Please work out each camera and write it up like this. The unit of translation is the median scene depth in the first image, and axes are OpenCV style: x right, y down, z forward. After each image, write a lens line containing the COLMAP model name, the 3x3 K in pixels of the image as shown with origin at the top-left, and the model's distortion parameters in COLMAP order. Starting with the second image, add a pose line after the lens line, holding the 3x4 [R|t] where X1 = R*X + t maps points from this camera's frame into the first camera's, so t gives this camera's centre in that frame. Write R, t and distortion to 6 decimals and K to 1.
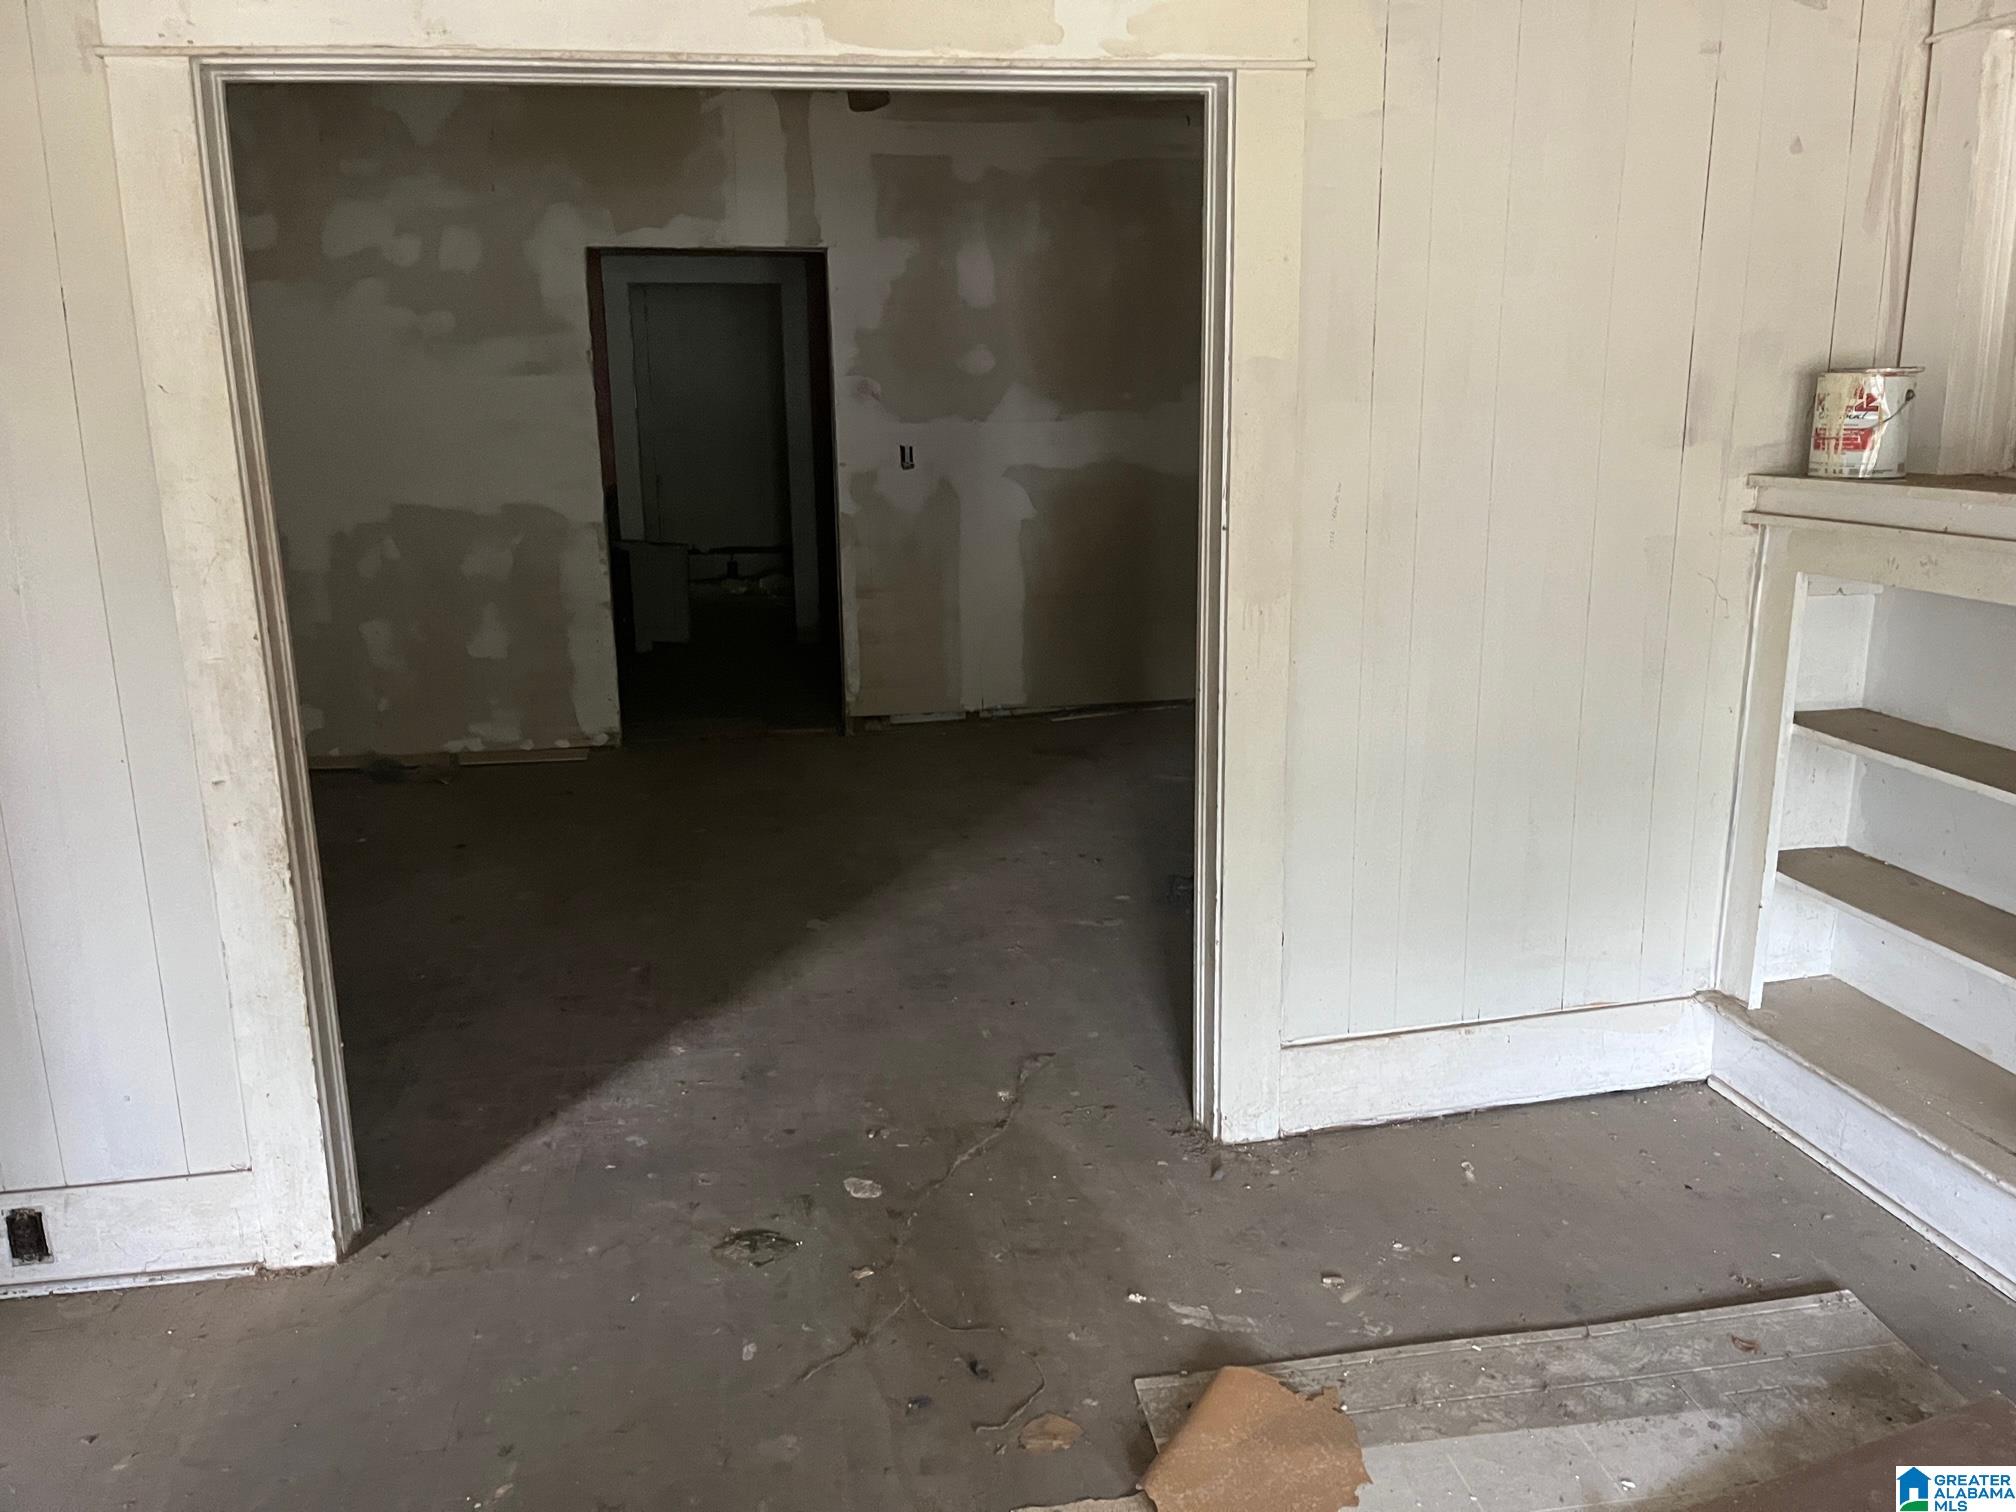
lens RADIAL K [[1516.9, 0, 1040.7], [0, 1516.9, 750.6], [0, 0, 1]] dist [0.074411, -0.114169]
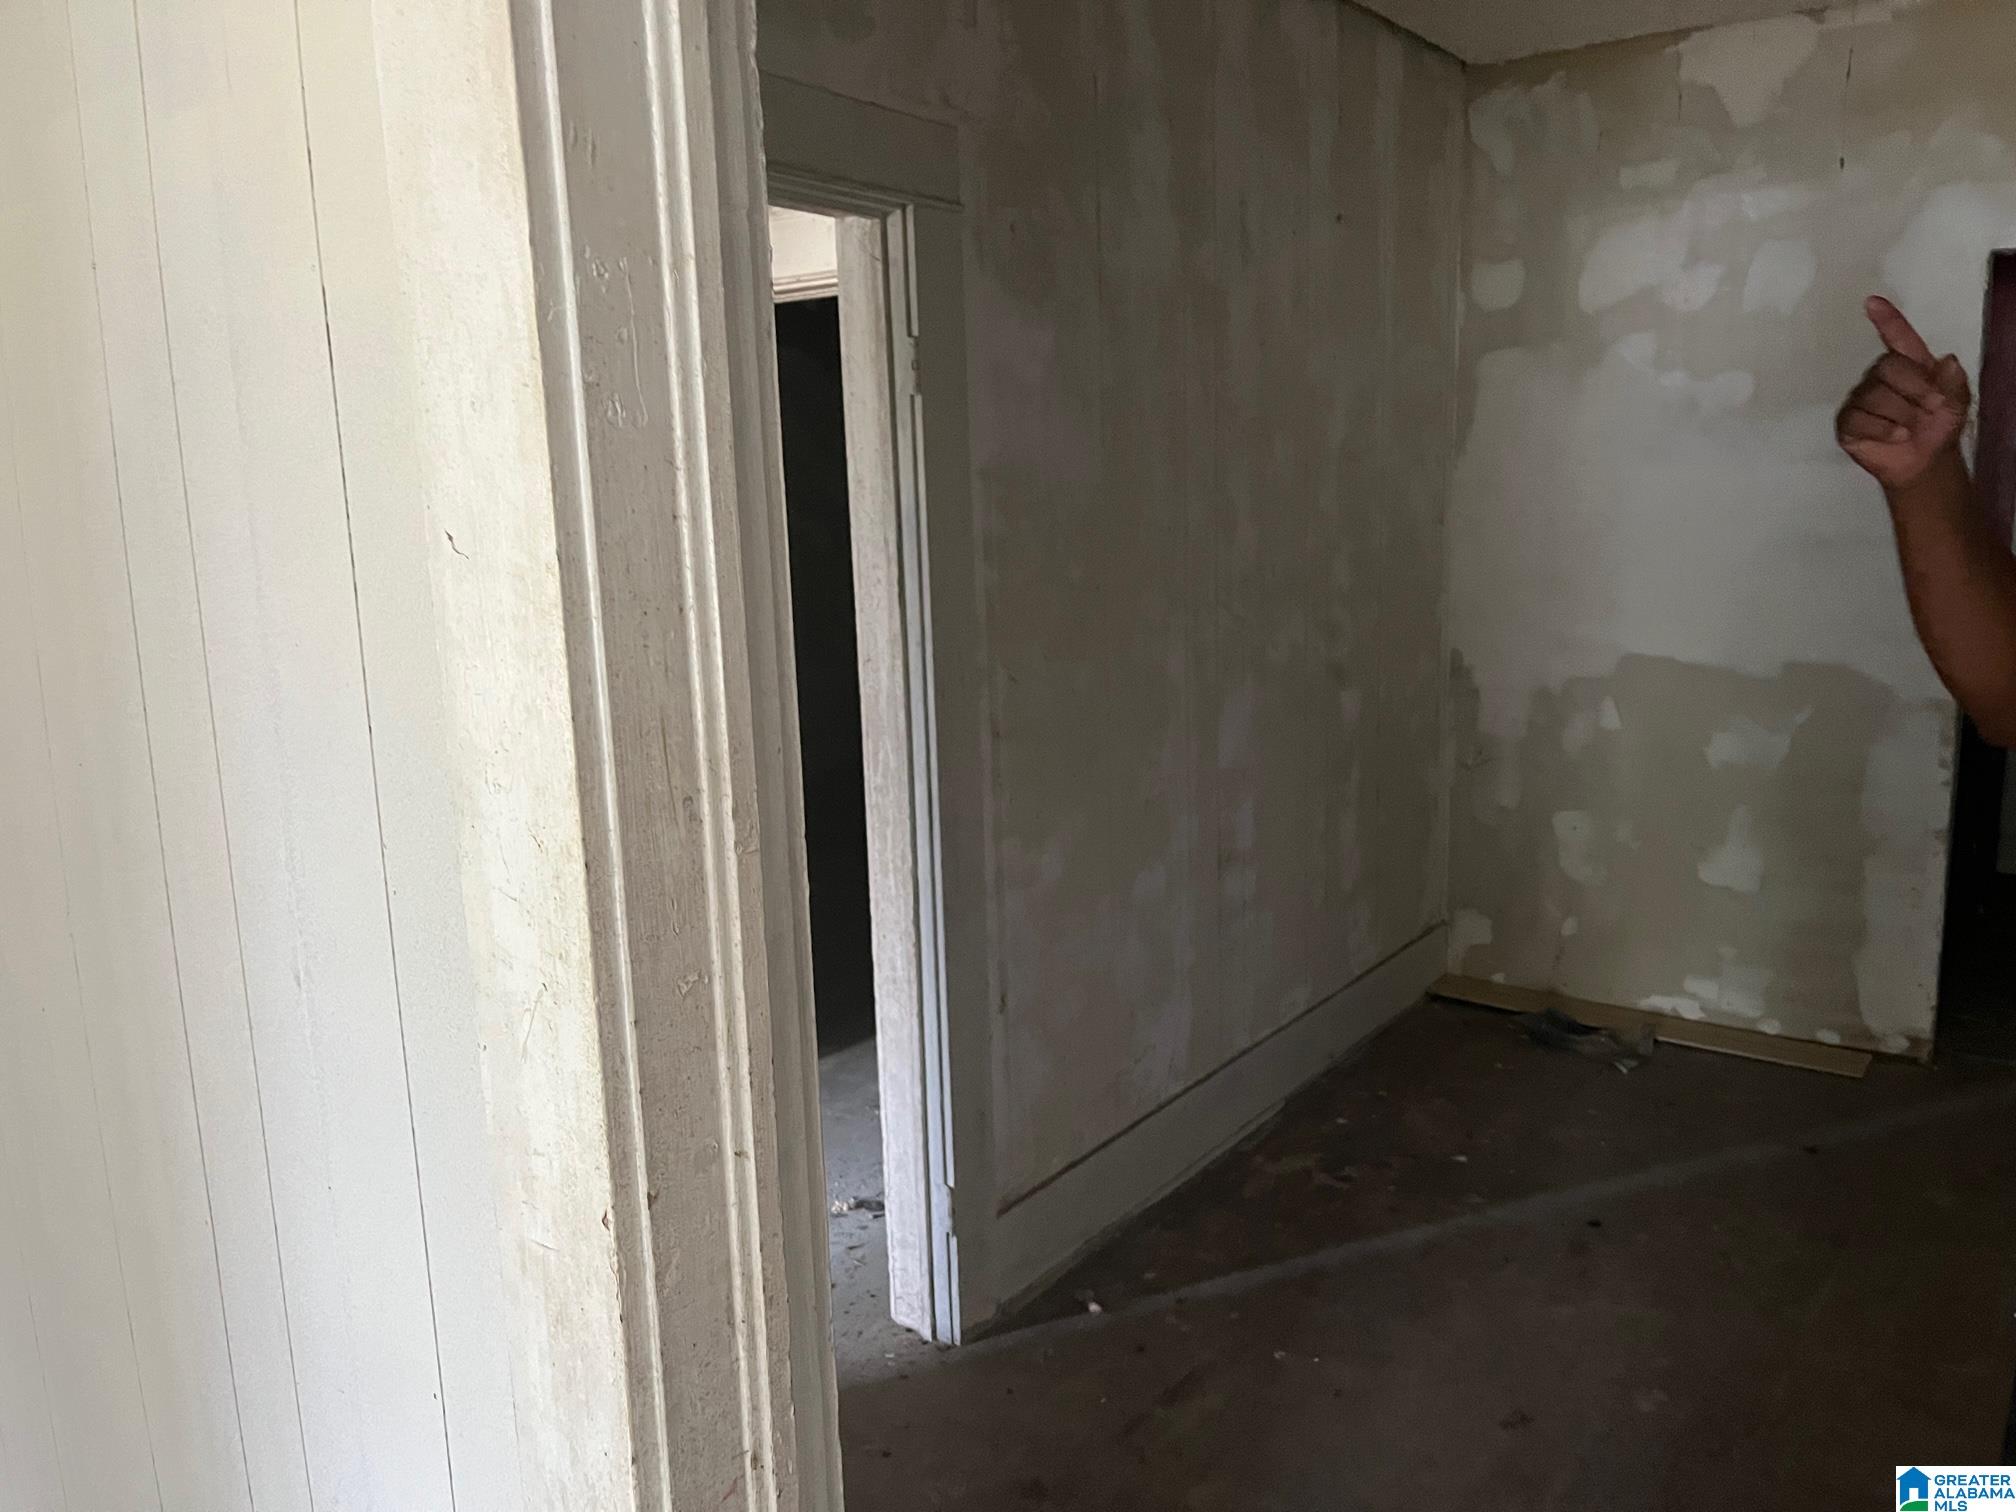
lens RADIAL K [[1554.2, 0, 1015.9], [0, 1554.2, 764.0], [0, 0, 1]] dist [0.080908, -0.116044]
pose [[0.666644, 0.113723, -0.736650, -0.161106], [-0.152534, 0.988192, 0.014517, -0.172014], [0.729603, 0.102686, 0.676118, 0.696069]]
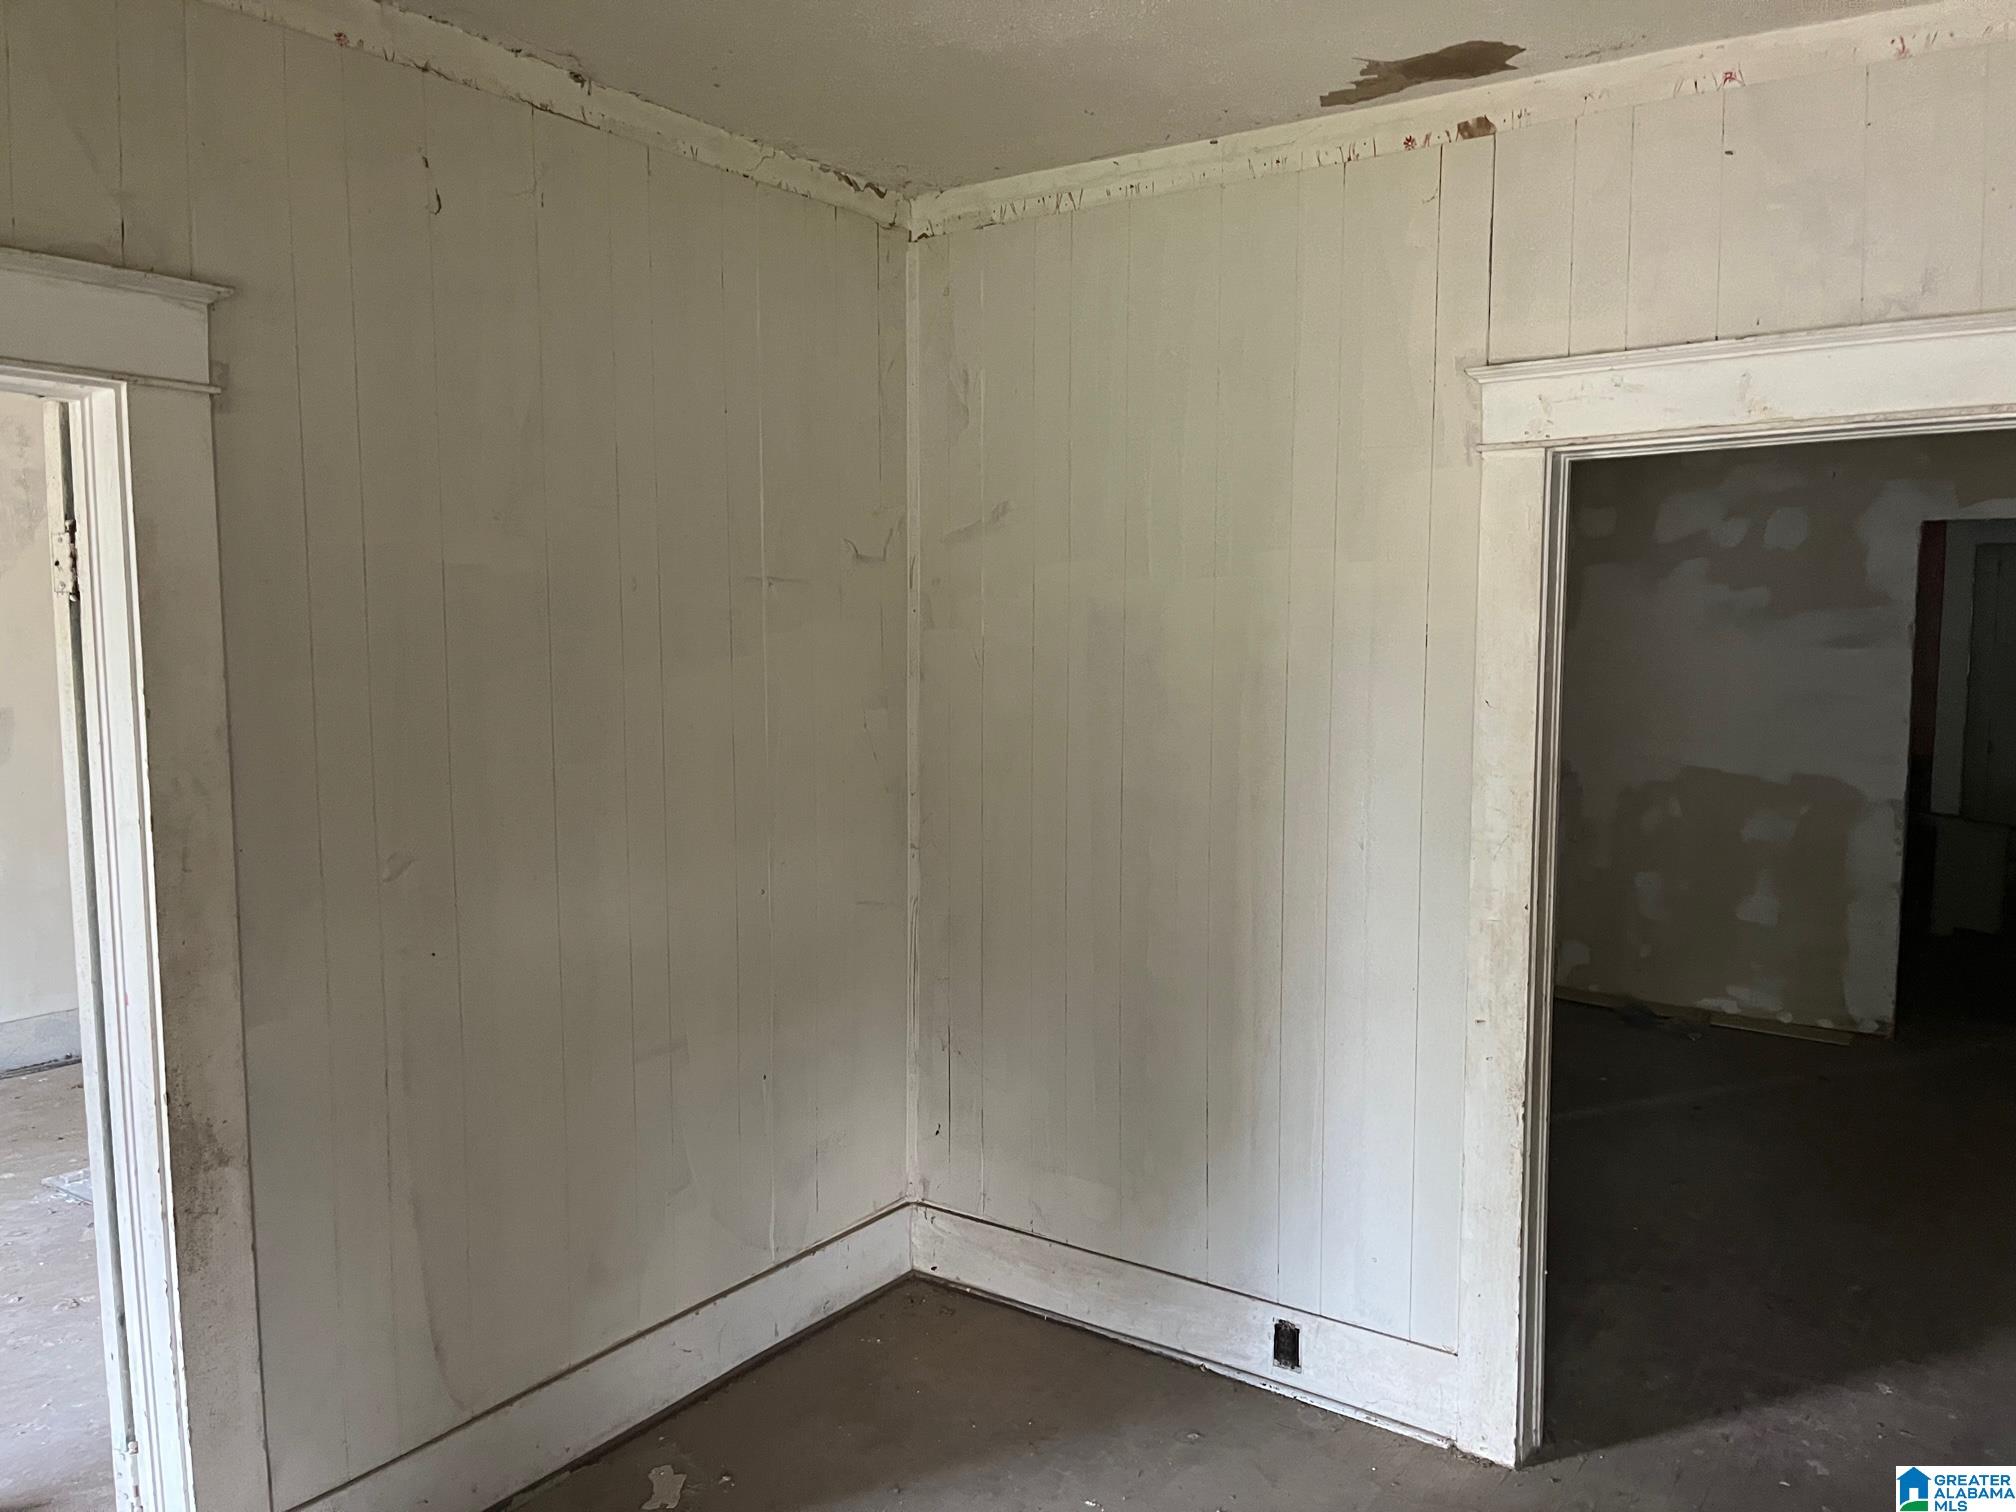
lens RADIAL K [[1522.6, 0, 1008.0], [0, 1522.6, 756.0], [0, 0, 1]] dist [0.075036, -0.109874]
pose [[0.680522, 0.072298, -0.729152, 0.067866], [-0.175950, 0.982128, -0.066833, -0.032912], [0.711289, 0.173776, 0.681080, -0.108889]]
